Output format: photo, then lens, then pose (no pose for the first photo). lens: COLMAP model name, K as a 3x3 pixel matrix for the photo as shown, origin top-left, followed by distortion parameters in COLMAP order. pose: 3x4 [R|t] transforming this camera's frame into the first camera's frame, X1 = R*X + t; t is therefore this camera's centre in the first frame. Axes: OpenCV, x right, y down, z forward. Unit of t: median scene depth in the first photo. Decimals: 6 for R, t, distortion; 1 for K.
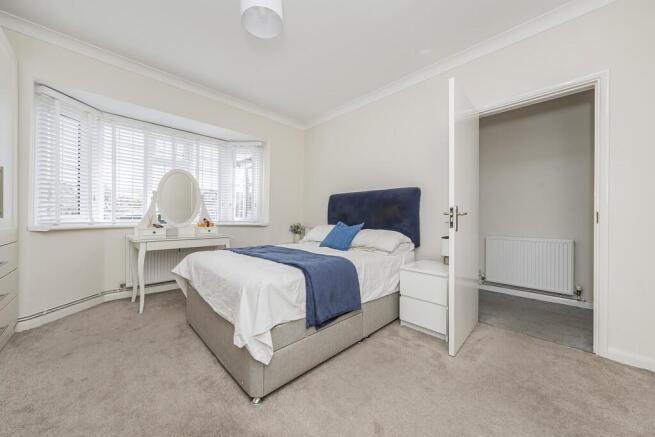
lens RADIAL K [[231.1, 0, 325.8], [0, 231.1, 217.8], [0, 0, 1]] dist [-0.000233, -0.000121]
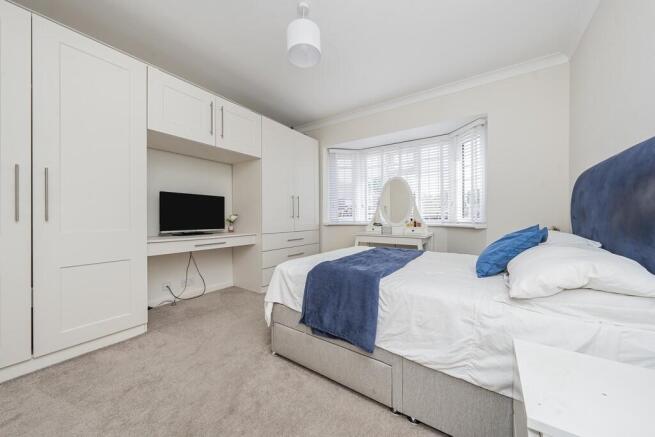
lens RADIAL K [[231.1, 0, 326.3], [0, 231.1, 218.4], [0, 0, 1]] dist [-0.000233, -0.000121]
pose [[0.191650, -0.001953, -0.981461, 0.517682], [-0.001817, 0.999996, -0.002345, 0.005309], [0.981462, 0.002233, 0.191646, 0.491586]]
